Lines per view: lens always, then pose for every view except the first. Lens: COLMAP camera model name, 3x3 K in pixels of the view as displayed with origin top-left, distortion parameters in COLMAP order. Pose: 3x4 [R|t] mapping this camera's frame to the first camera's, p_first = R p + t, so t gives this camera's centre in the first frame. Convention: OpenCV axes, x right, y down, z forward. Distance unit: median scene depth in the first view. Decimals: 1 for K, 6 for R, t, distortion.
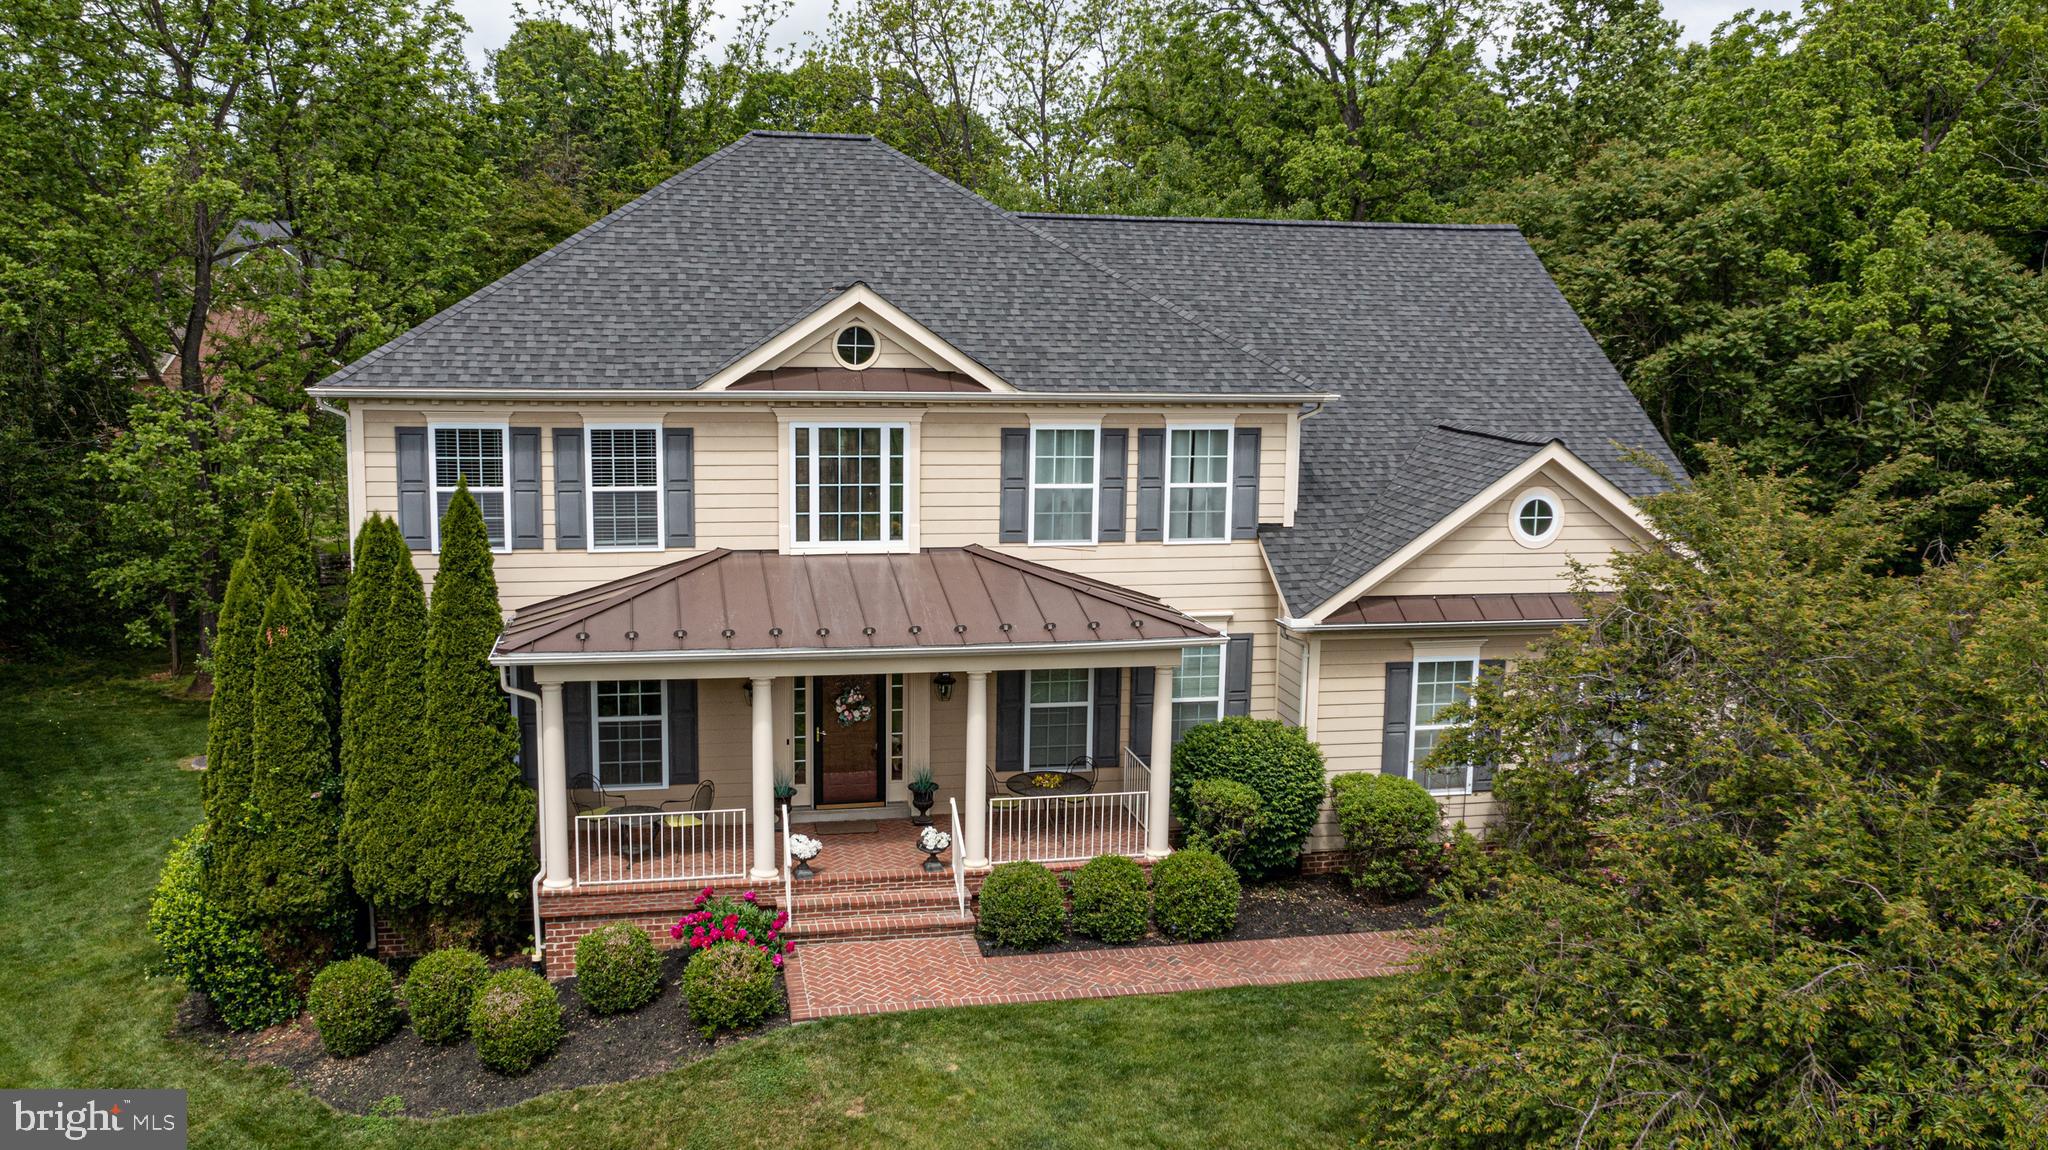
lens RADIAL K [[1682.1, 0, 1024.0], [0, 1682.1, 575.0], [0, 0, 1]] dist [-0.014039, -0.001556]
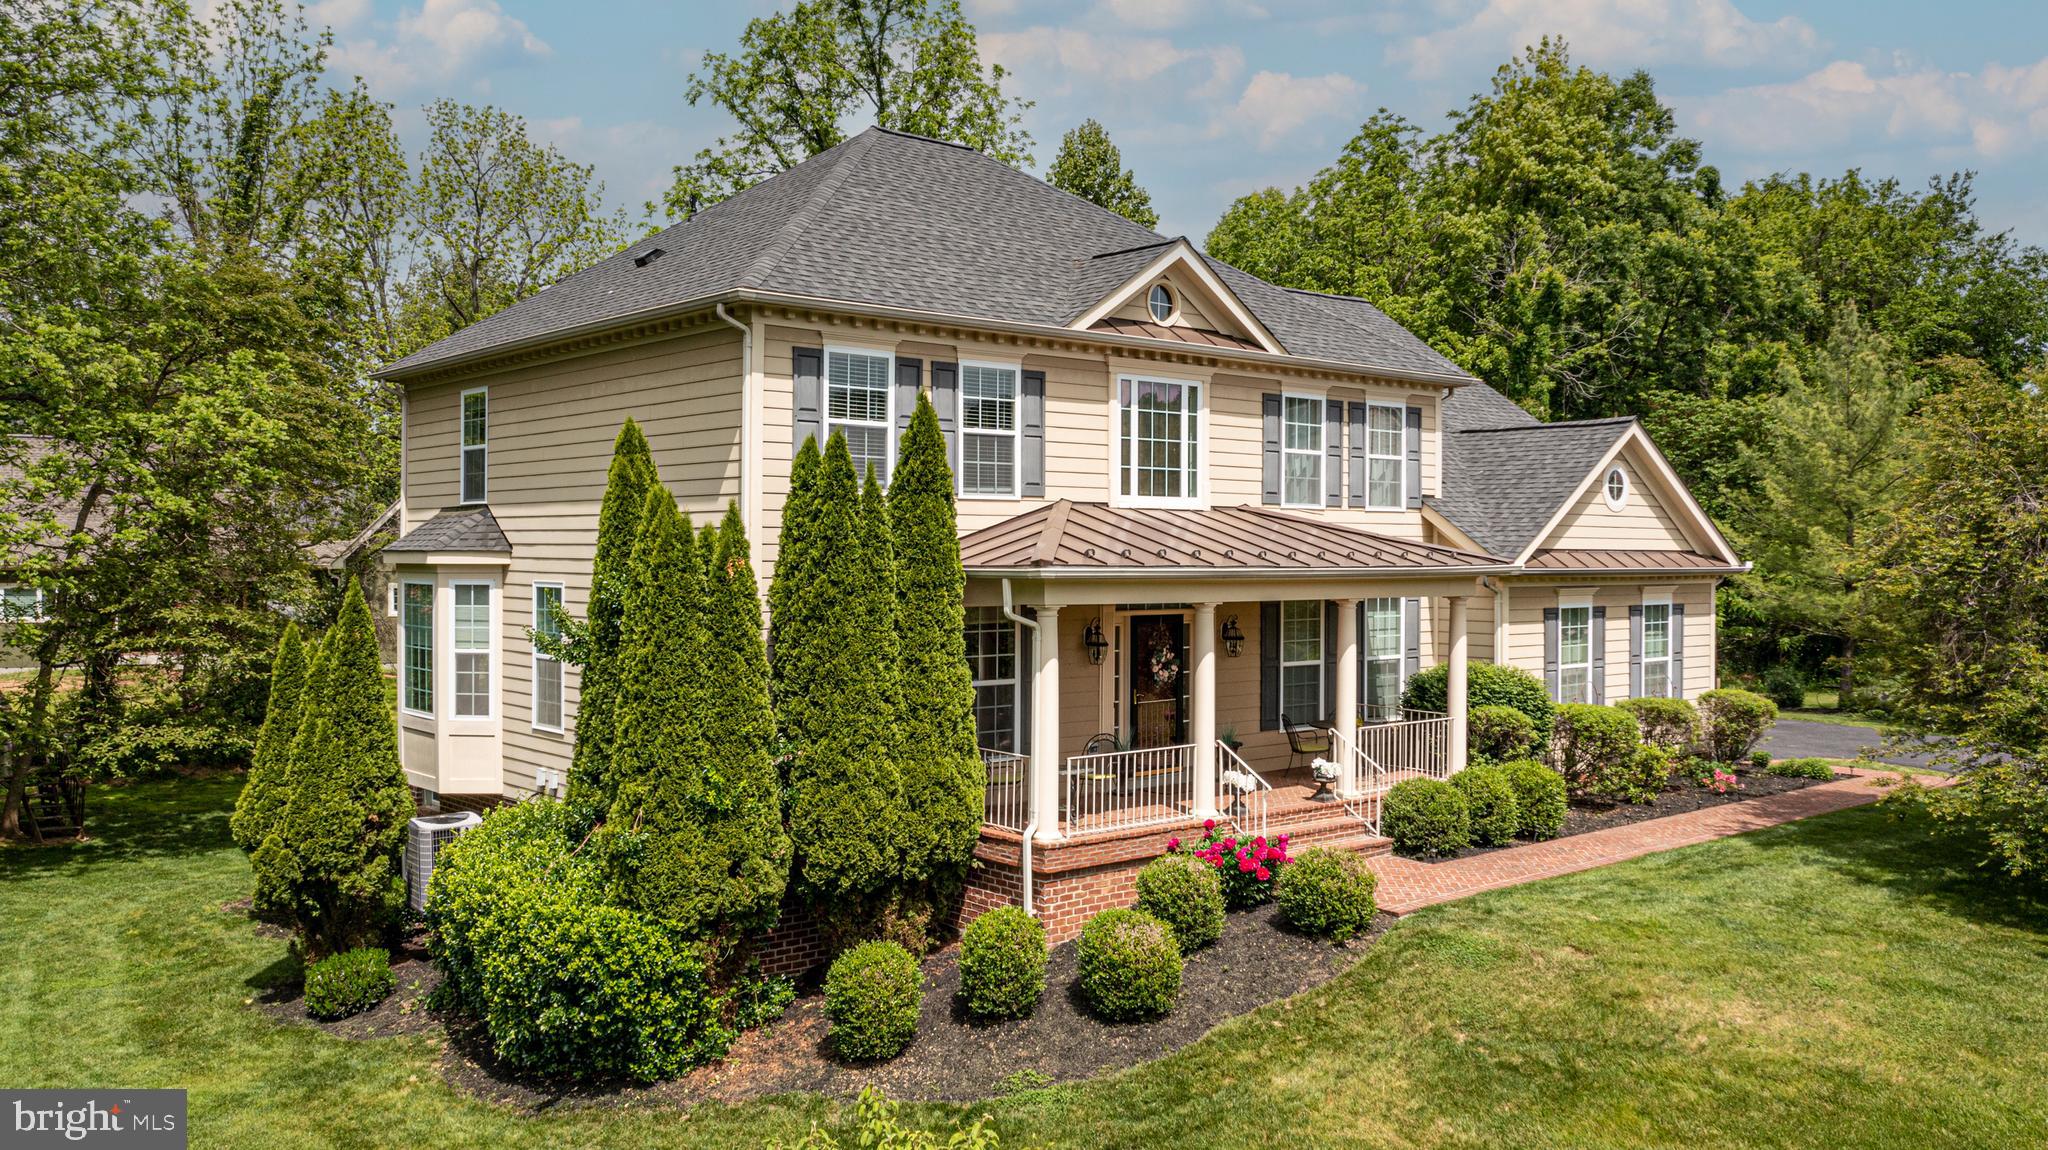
lens RADIAL K [[1629.6, 0, 1011.6], [0, 1629.6, 564.8], [0, 0, 1]] dist [-0.007960, 0.000553]
pose [[0.880542, -0.016282, 0.473689, -0.655571], [0.086786, 0.988052, -0.127363, 0.138598], [-0.465956, 0.153258, 0.871434, 0.210258]]
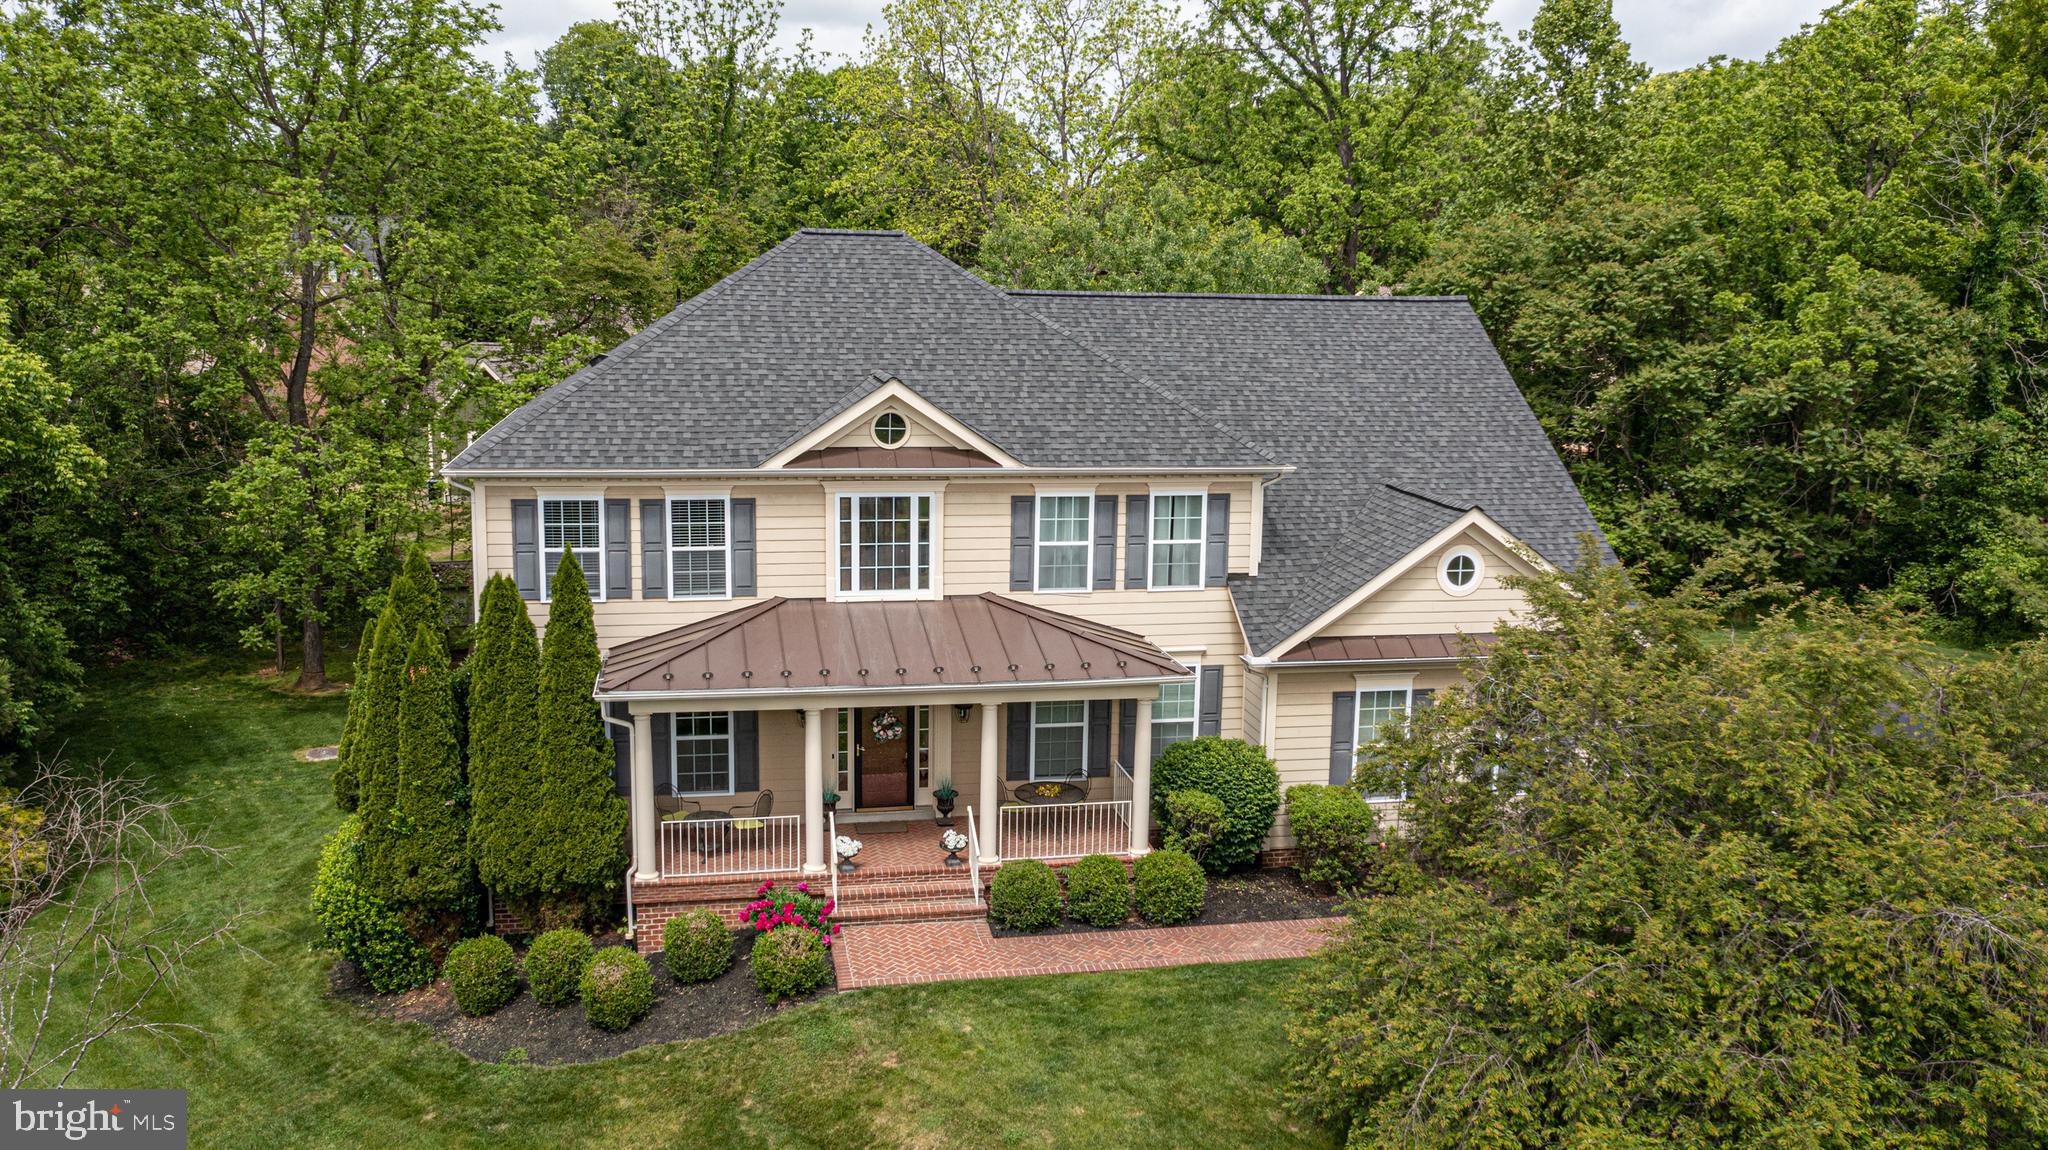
lens RADIAL K [[1644.1, 0, 1028.6], [0, 1644.1, 573.3], [0, 0, 1]] dist [-0.011253, -0.005344]
pose [[0.999913, 0.003294, -0.012749, 0.014329], [-0.003050, 0.999812, 0.019130, -0.056464], [0.012810, -0.019089, 0.999736, -0.176496]]
